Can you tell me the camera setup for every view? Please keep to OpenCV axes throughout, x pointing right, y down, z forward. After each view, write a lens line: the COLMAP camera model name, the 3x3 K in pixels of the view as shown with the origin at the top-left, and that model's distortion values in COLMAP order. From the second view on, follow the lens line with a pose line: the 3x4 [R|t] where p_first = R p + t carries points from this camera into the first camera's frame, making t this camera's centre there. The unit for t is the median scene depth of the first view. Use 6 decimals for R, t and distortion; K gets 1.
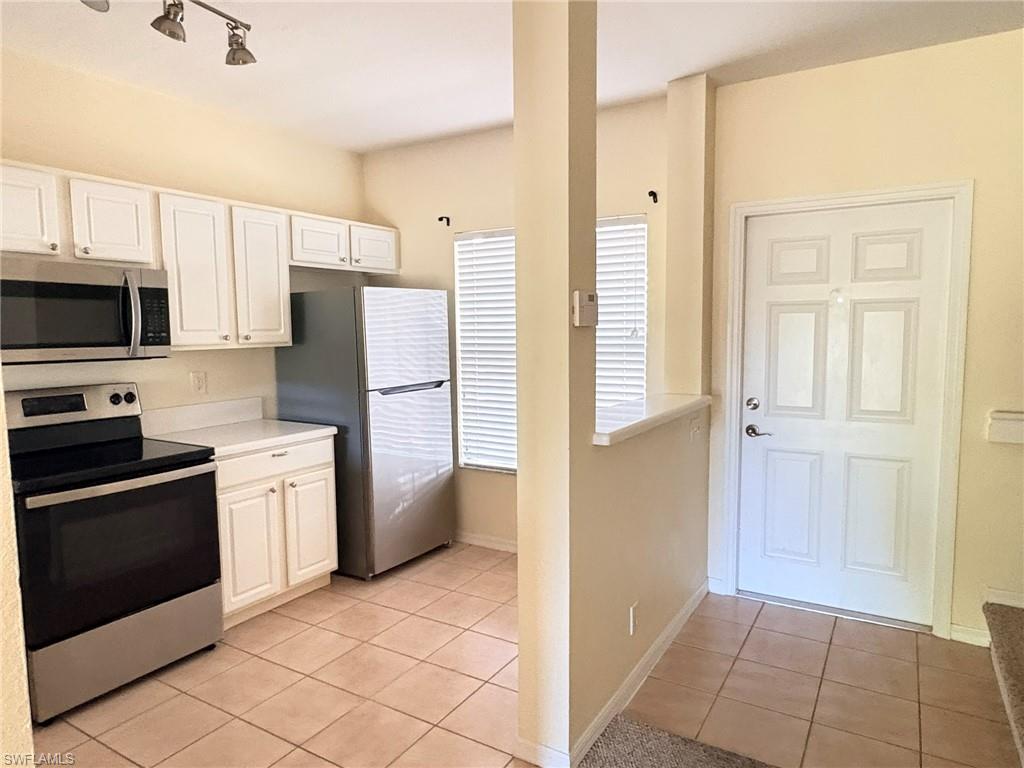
lens RADIAL K [[650.0, 0, 512.0], [0, 650.0, 384.0], [0, 0, 1]] dist [0.001620, 0.000658]
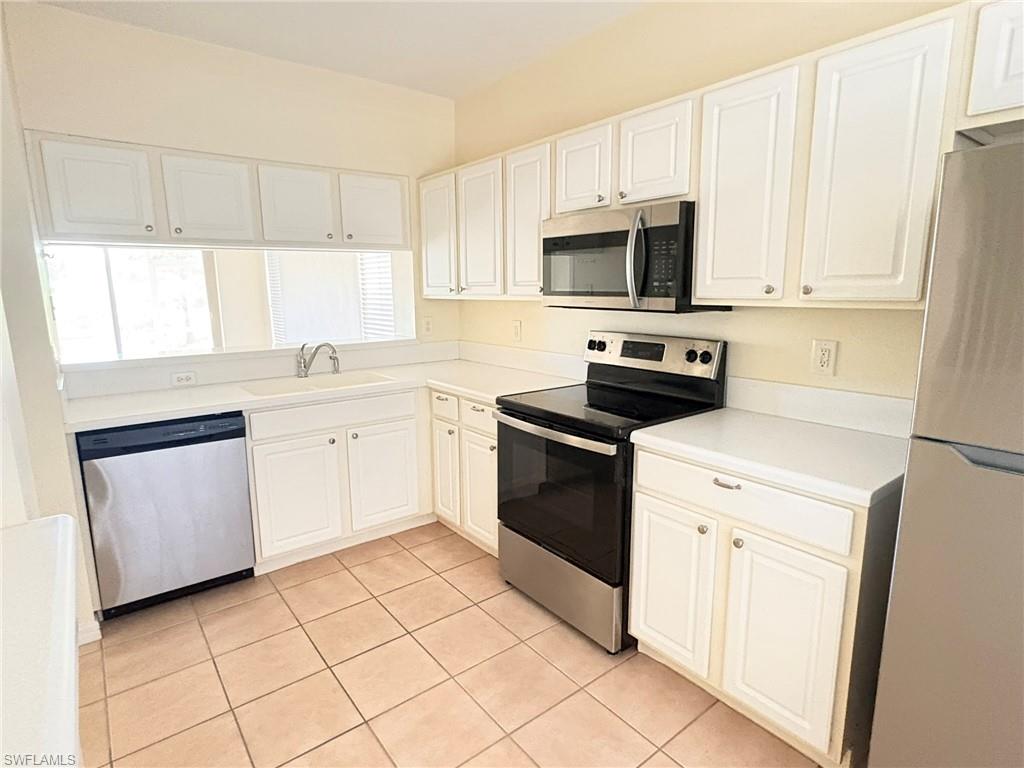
lens RADIAL K [[543.4, 0, 516.1], [0, 543.4, 384.9], [0, 0, 1]] dist [0.001828, 0.000181]
pose [[-0.351808, 0.178526, -0.918890, 0.165771], [-0.072228, 0.973541, 0.216797, -0.079327], [0.933281, 0.142641, -0.329605, 0.975448]]
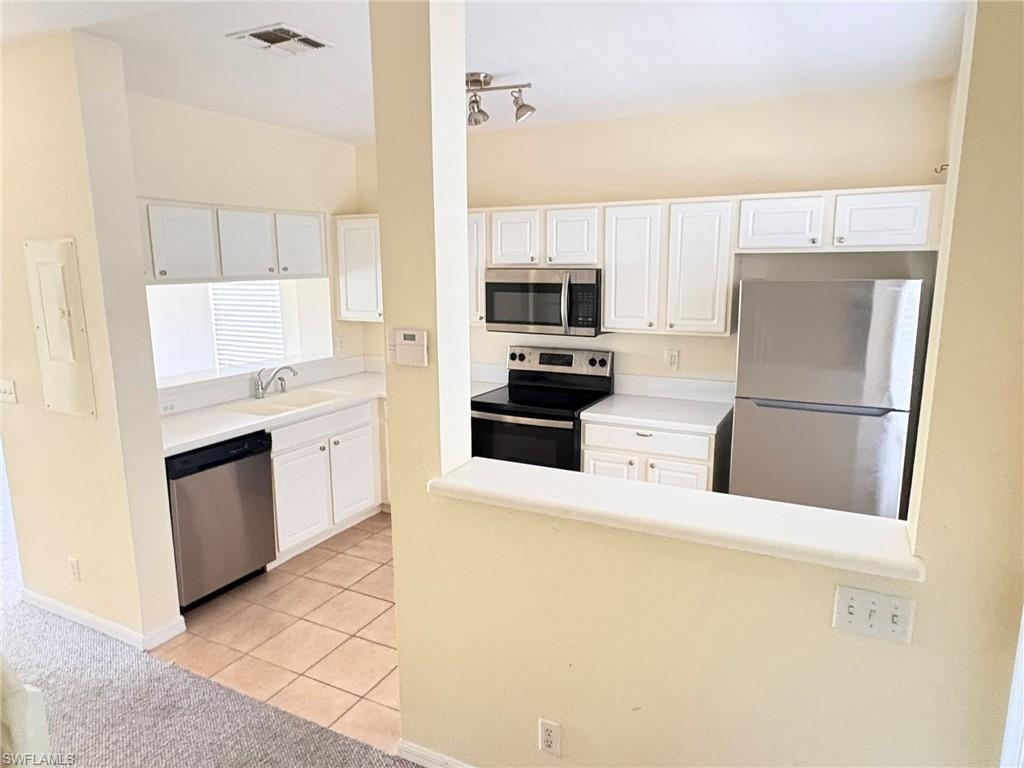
lens RADIAL K [[650.0, 0, 512.0], [0, 650.0, 384.0], [0, 0, 1]] dist [0.001620, 0.000658]
pose [[0.073864, 0.188930, -0.979209, 0.695493], [-0.085472, 0.979477, 0.182535, -0.159441], [0.993599, 0.070212, 0.088496, 0.676430]]
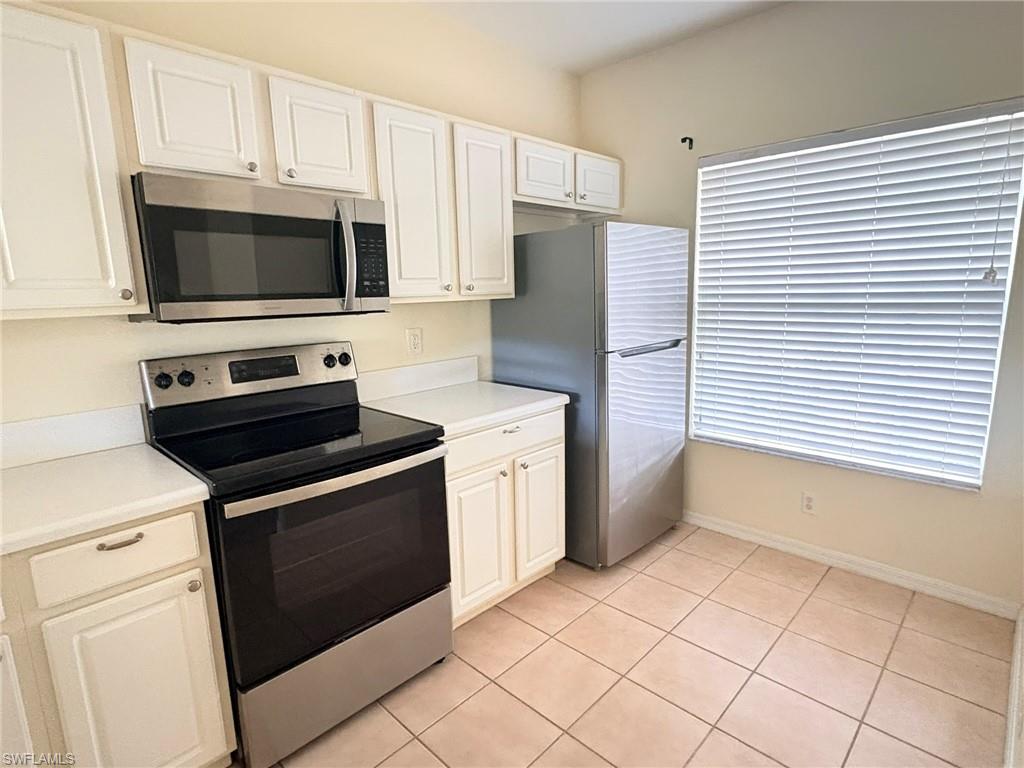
lens RADIAL K [[543.4, 0, 516.1], [0, 543.4, 384.9], [0, 0, 1]] dist [0.001828, 0.000181]
pose [[0.976338, 0.027040, -0.214551, -0.205865], [-0.006939, 0.995558, 0.093894, -0.013701], [0.216137, -0.090184, 0.972189, 0.338879]]
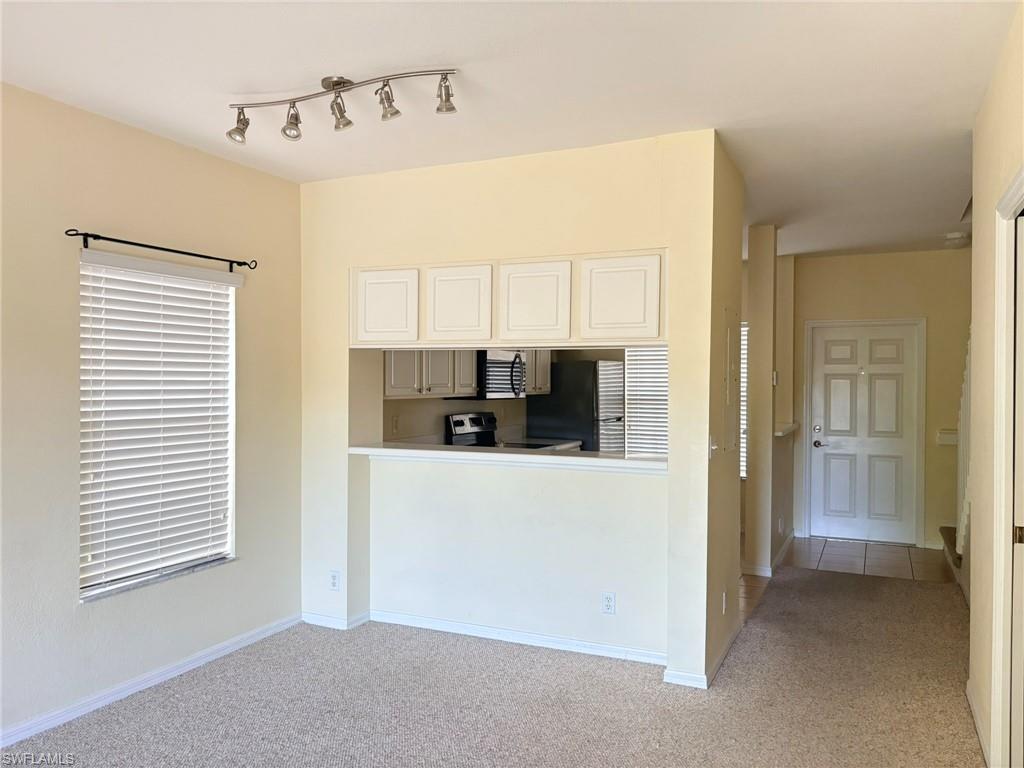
lens RADIAL K [[791.1, 0, 514.0], [0, 791.1, 388.2], [0, 0, 1]] dist [0.053653, -0.000014]
pose [[0.993339, 0.014585, 0.114302, -0.759867], [-0.005371, 0.996740, -0.080504, 0.105456], [-0.115103, 0.079354, 0.990179, -1.168881]]
